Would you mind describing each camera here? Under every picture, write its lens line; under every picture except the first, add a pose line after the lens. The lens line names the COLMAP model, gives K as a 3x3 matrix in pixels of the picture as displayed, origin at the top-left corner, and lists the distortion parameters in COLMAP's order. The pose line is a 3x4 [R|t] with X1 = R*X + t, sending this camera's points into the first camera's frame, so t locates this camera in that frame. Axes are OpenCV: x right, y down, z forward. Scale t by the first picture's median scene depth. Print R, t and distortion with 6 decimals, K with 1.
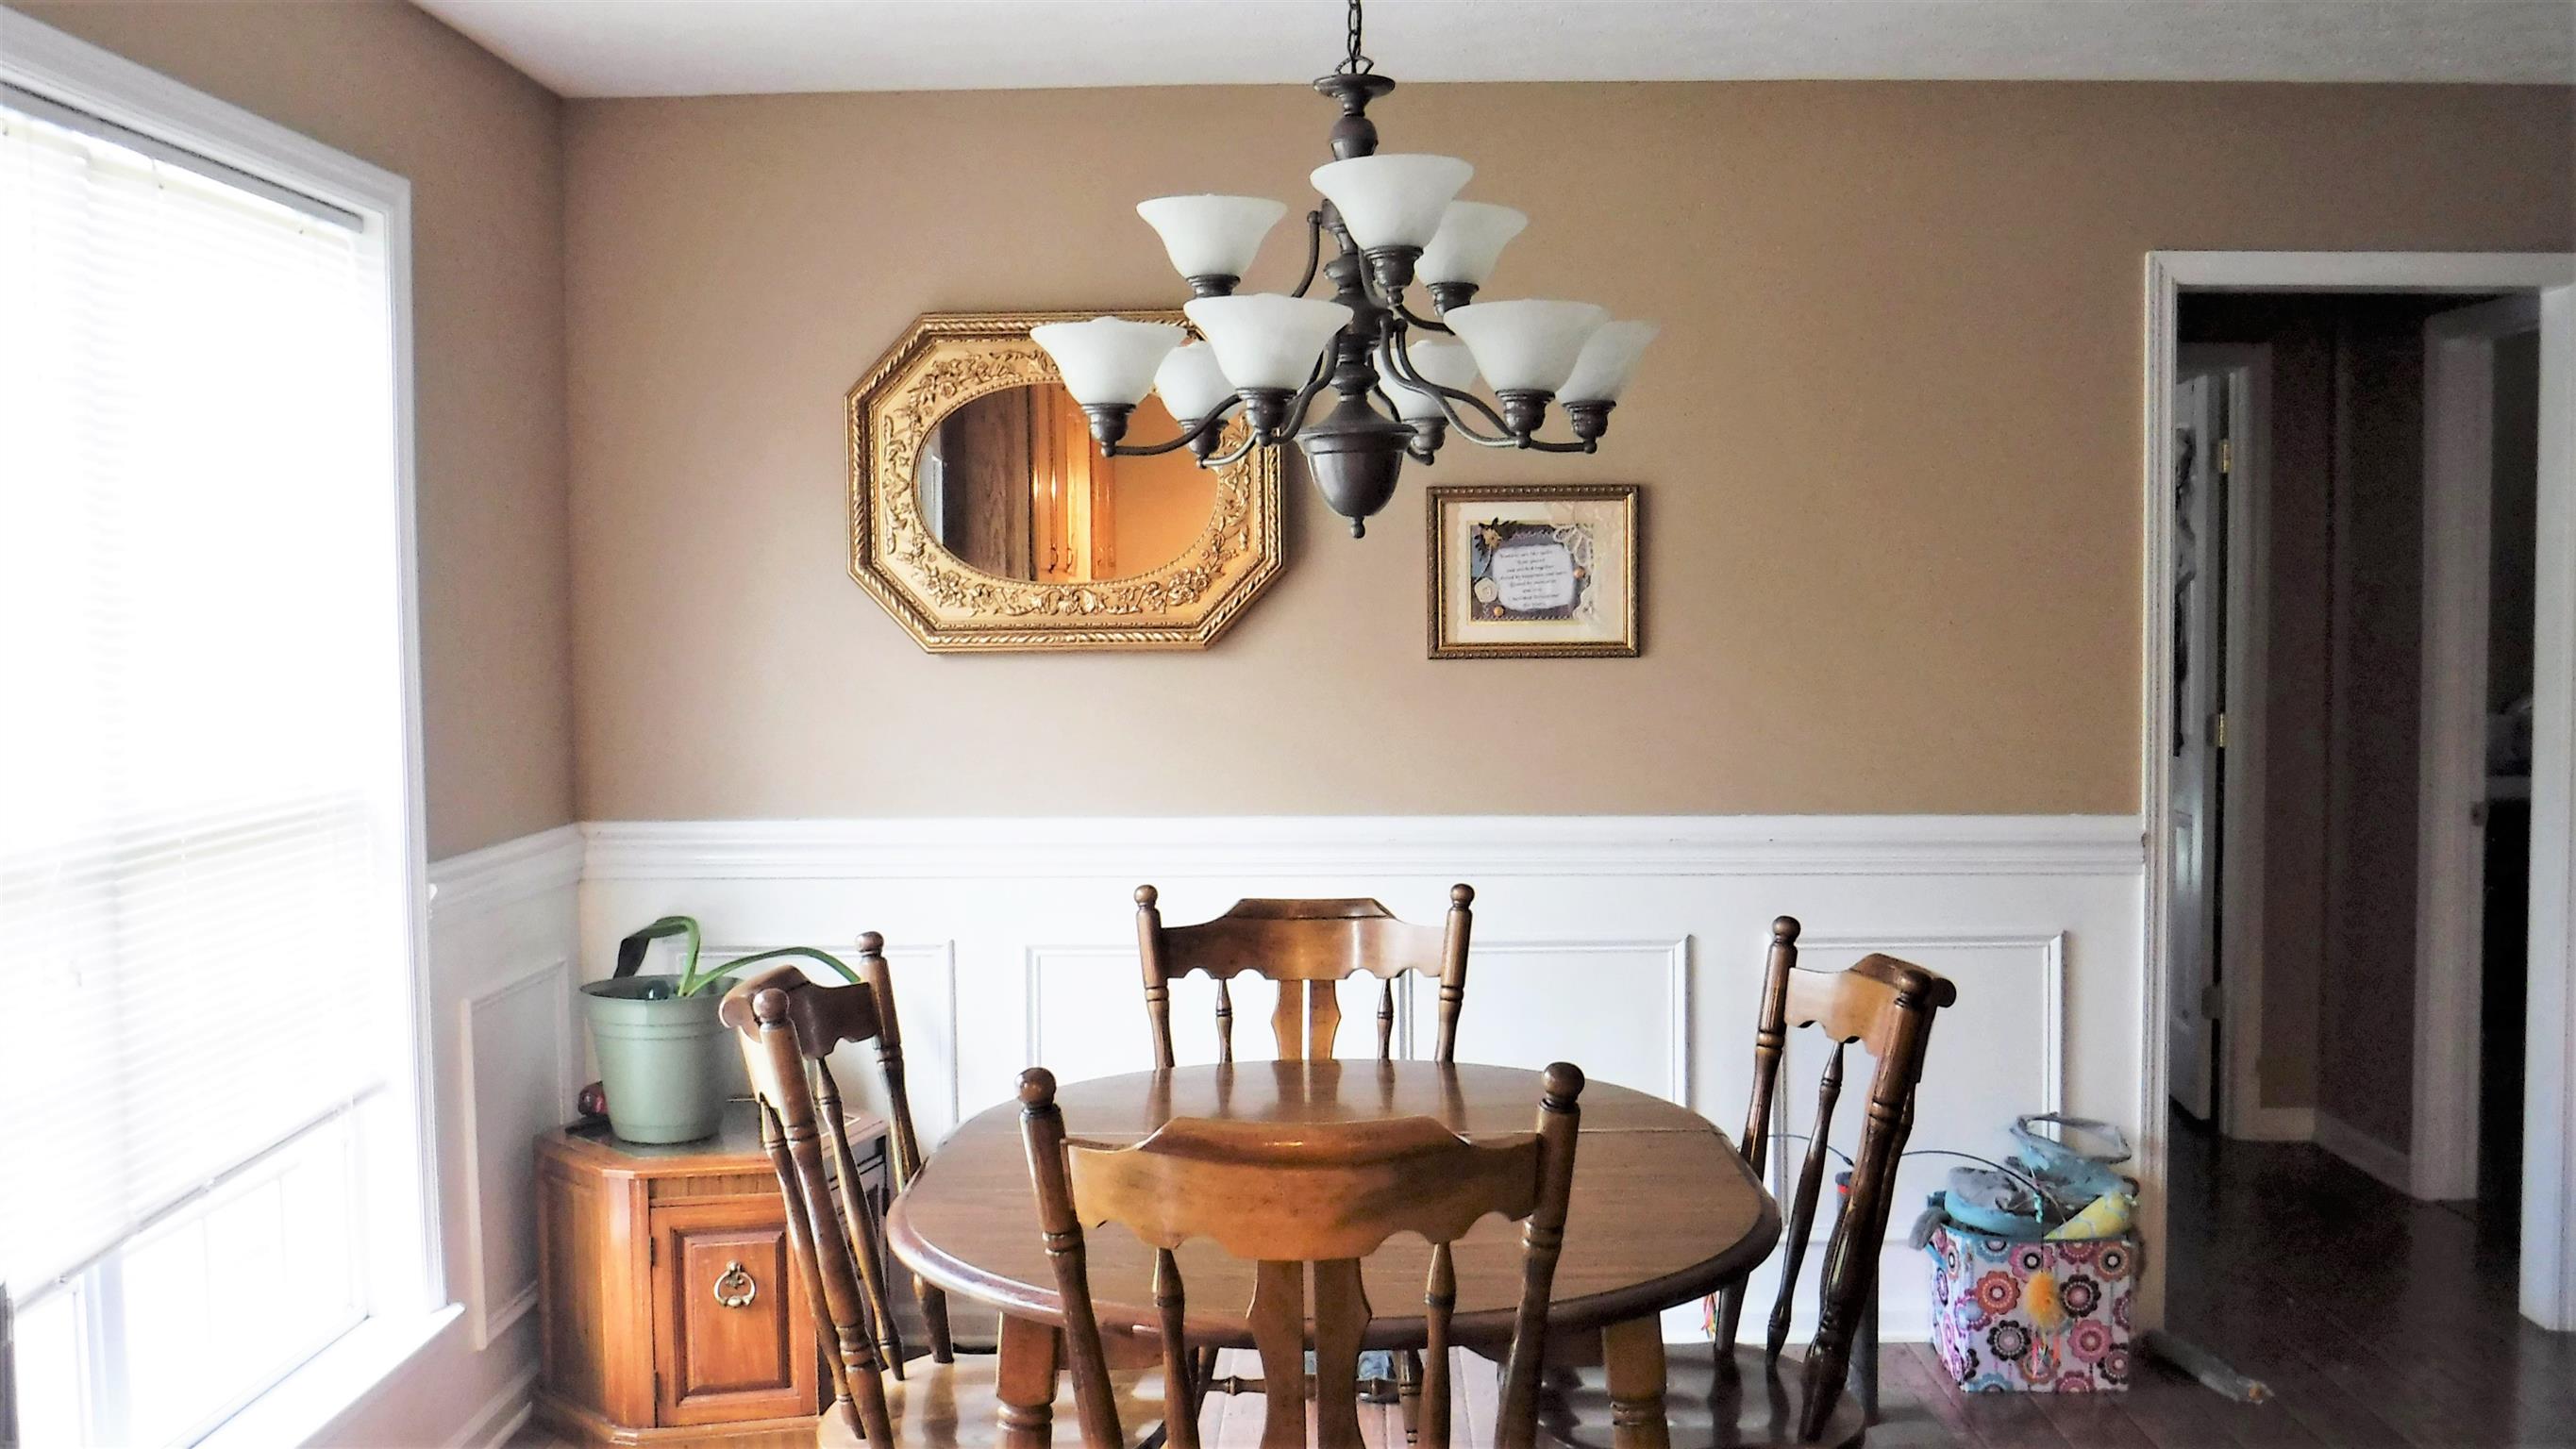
lens RADIAL K [[2150.8, 0, 1288.0], [0, 2150.8, 724.5], [0, 0, 1]] dist [-0.063595, 0.016421]
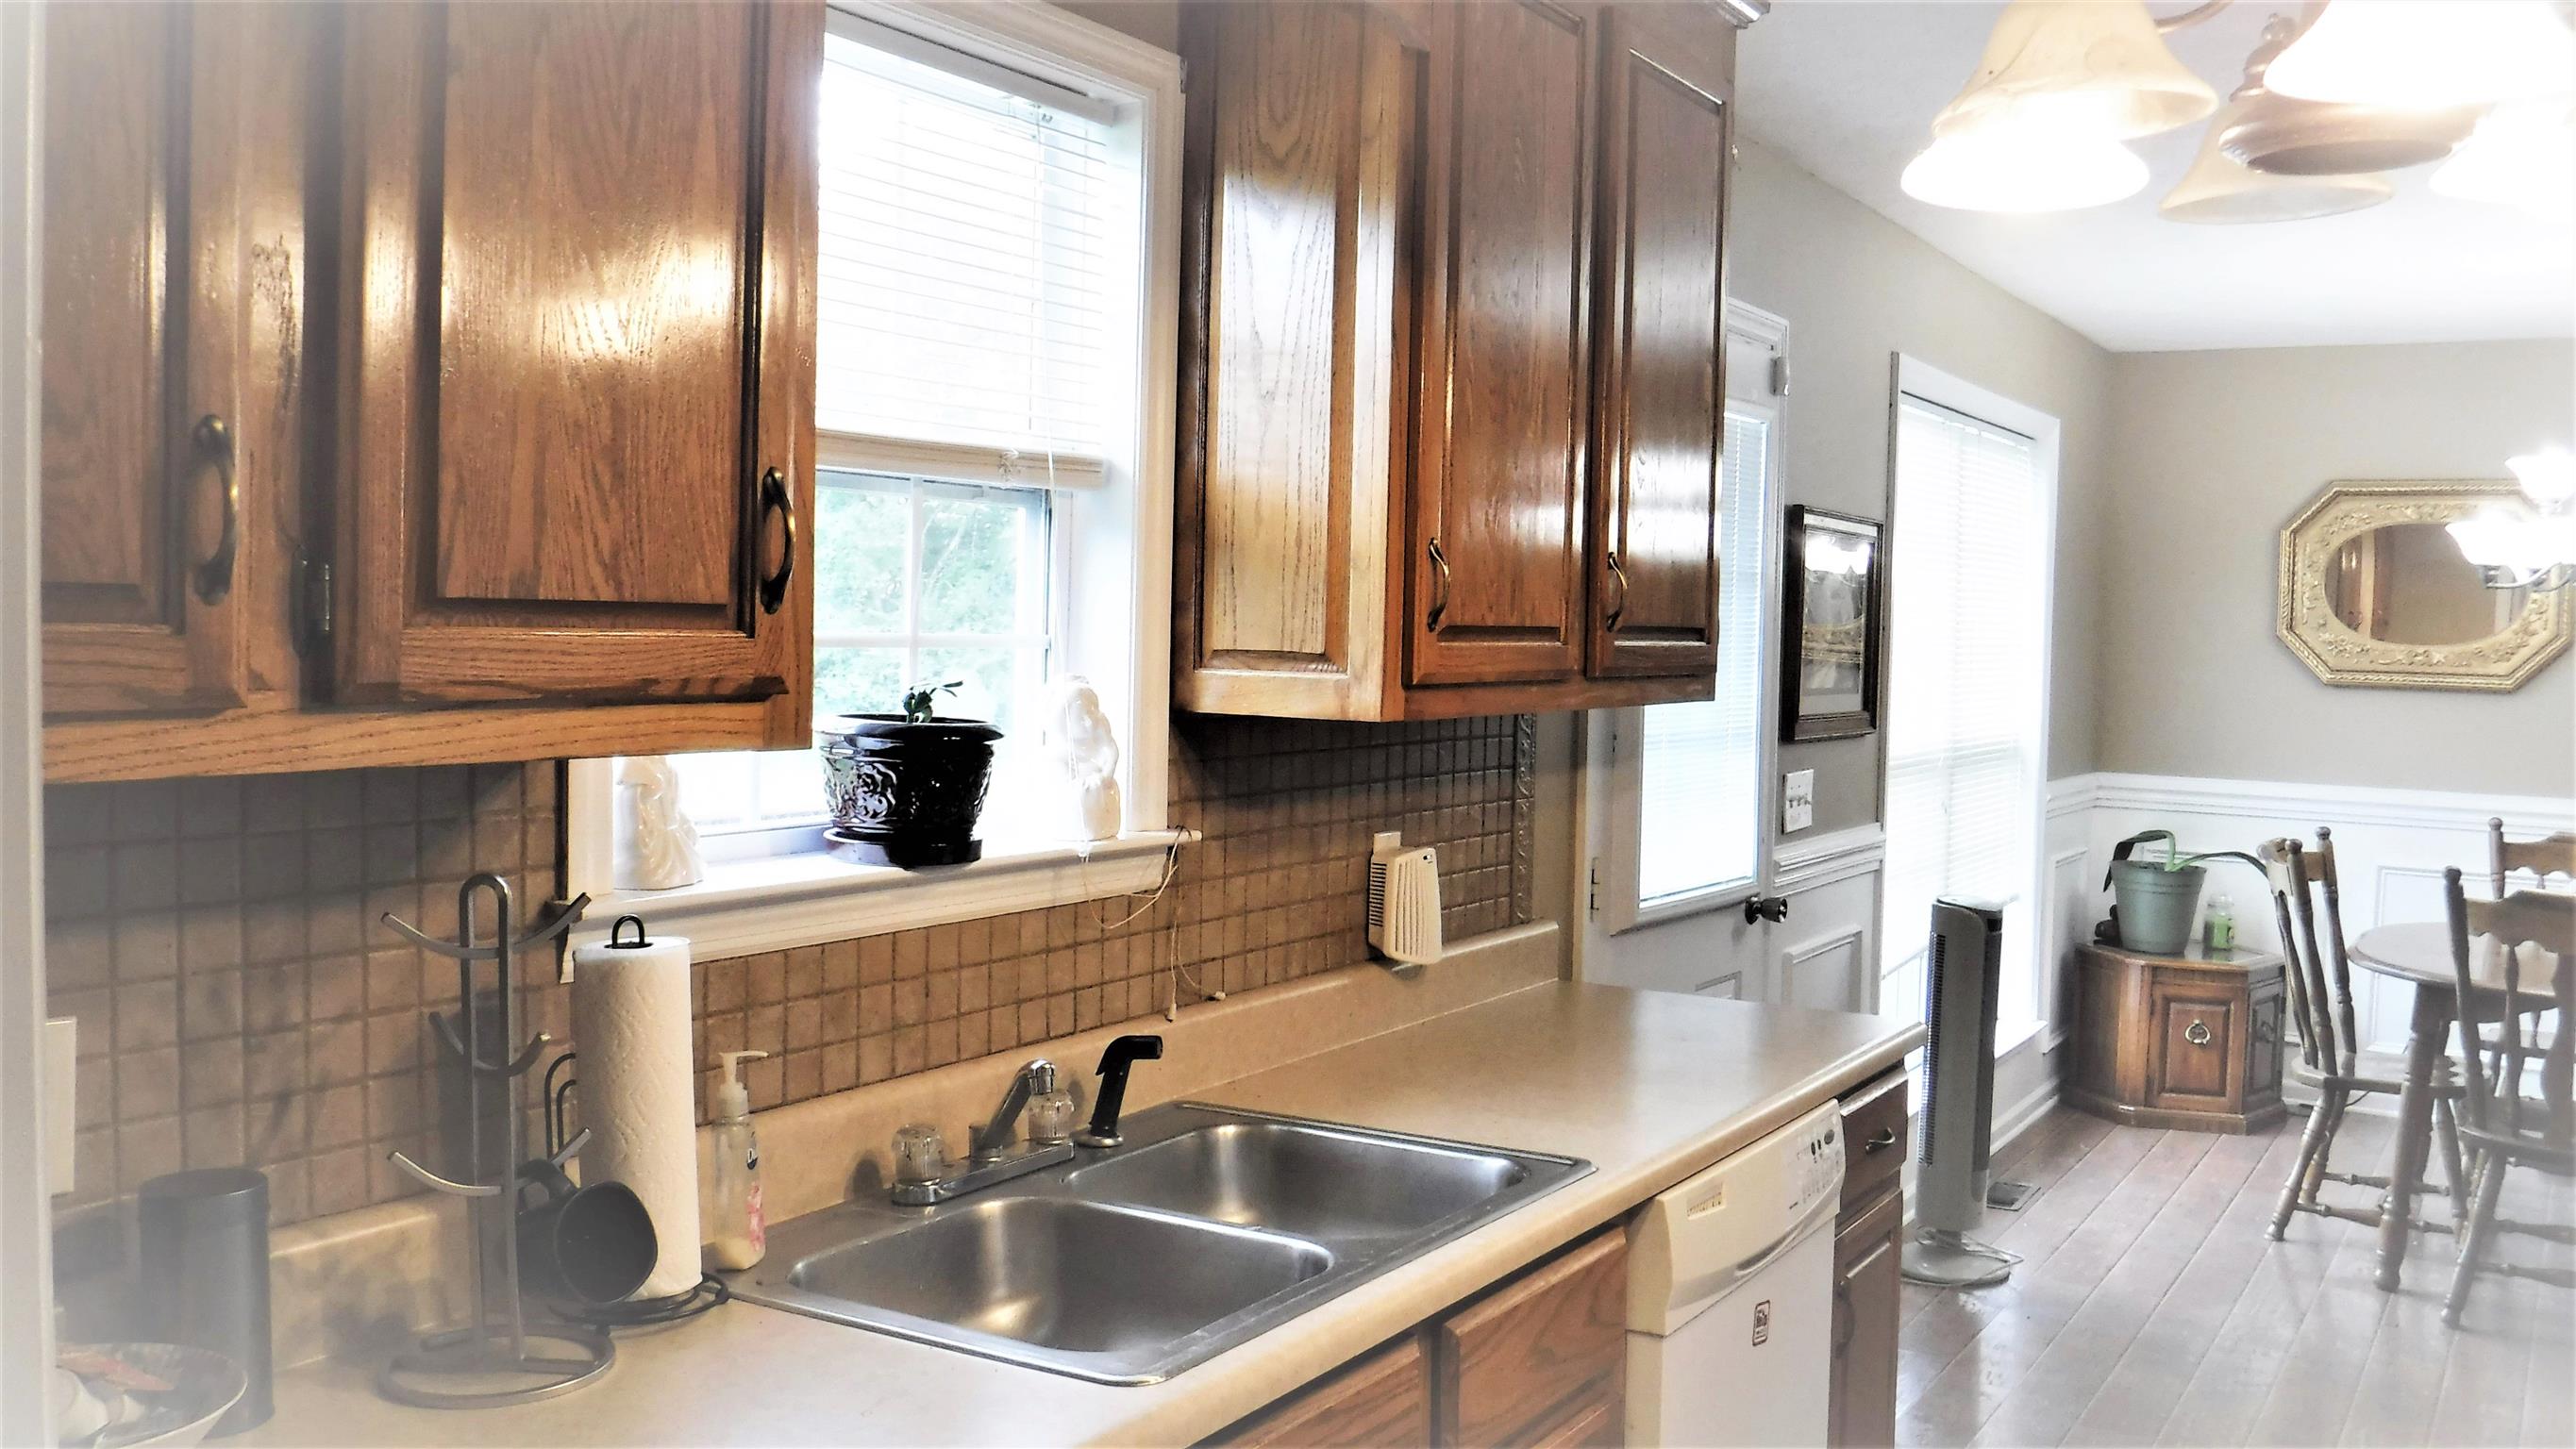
lens RADIAL K [[2150.8, 0, 1288.0], [0, 2150.8, 724.5], [0, 0, 1]] dist [-0.063595, 0.016421]
pose [[0.863768, 0.059325, -0.500385, -0.040871], [-0.065299, 0.997850, 0.005585, 0.043383], [0.499640, 0.027850, 0.865785, -0.871897]]
